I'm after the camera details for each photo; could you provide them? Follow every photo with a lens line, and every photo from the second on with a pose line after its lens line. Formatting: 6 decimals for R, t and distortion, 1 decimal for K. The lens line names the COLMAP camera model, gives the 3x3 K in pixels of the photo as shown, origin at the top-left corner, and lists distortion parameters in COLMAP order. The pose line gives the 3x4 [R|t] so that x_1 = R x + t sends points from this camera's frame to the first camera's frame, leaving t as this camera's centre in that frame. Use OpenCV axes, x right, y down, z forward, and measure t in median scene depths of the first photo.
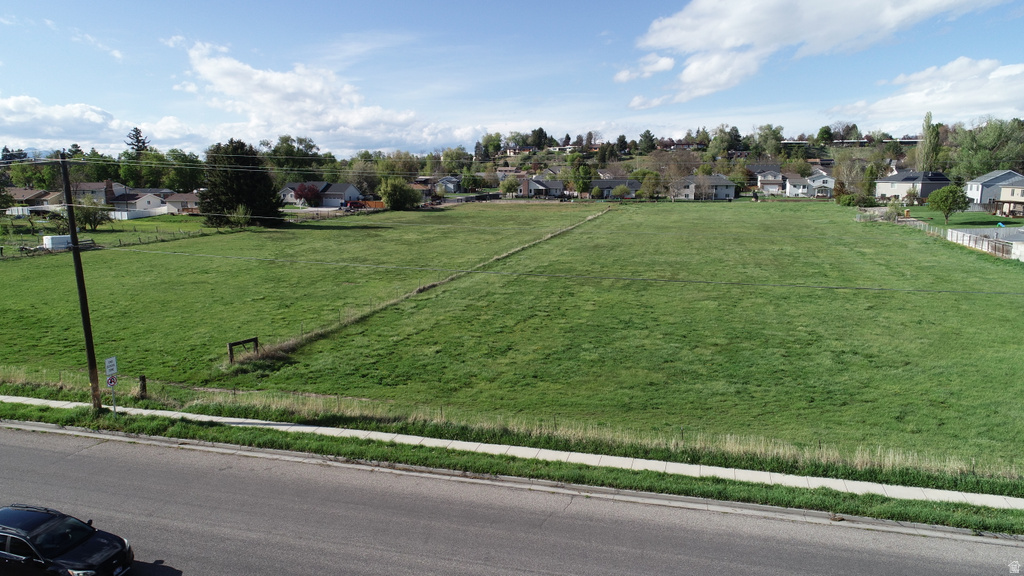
lens RADIAL K [[687.6, 0, 509.8], [0, 687.6, 291.5], [0, 0, 1]] dist [0.003401, -0.000395]
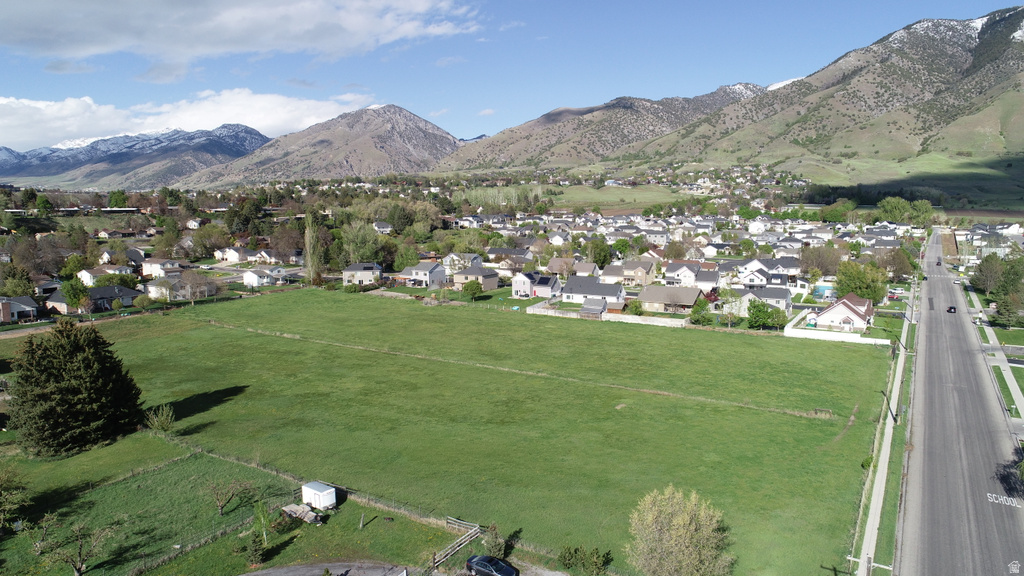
lens RADIAL K [[687.6, 0, 509.8], [0, 687.6, 291.5], [0, 0, 1]] dist [0.003401, -0.000395]
pose [[0.267361, -0.121730, 0.955877, -0.553770], [0.167484, 0.982760, 0.078308, -0.138121], [-0.948930, 0.139157, 0.283139, 0.245671]]
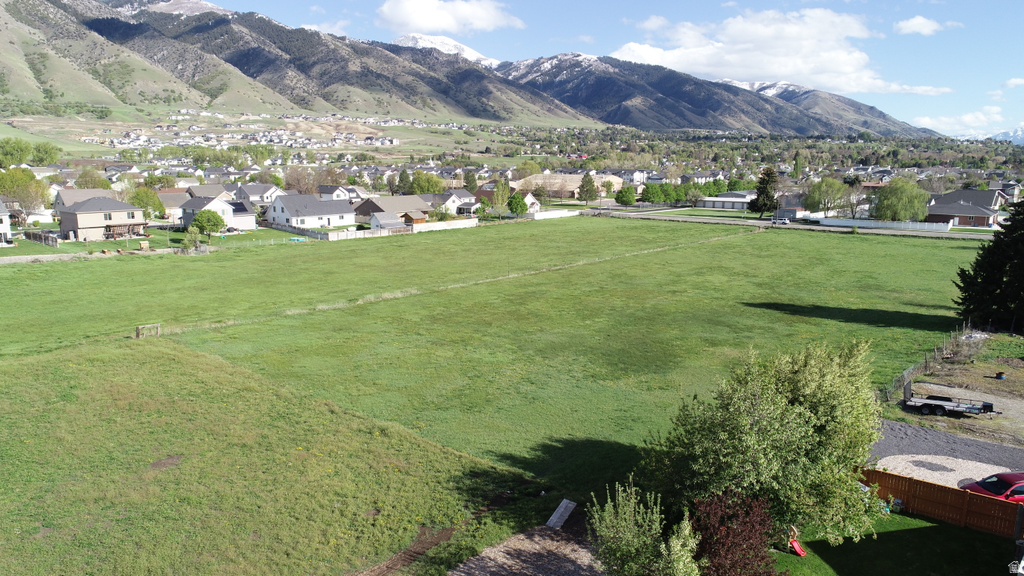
lens RADIAL K [[687.6, 0, 509.8], [0, 687.6, 291.5], [0, 0, 1]] dist [0.003401, -0.000395]
pose [[-0.904289, -0.075642, 0.420167, -0.144714], [0.076950, 0.939180, 0.334693, -0.201277], [-0.419929, 0.334991, -0.843469, 0.986601]]
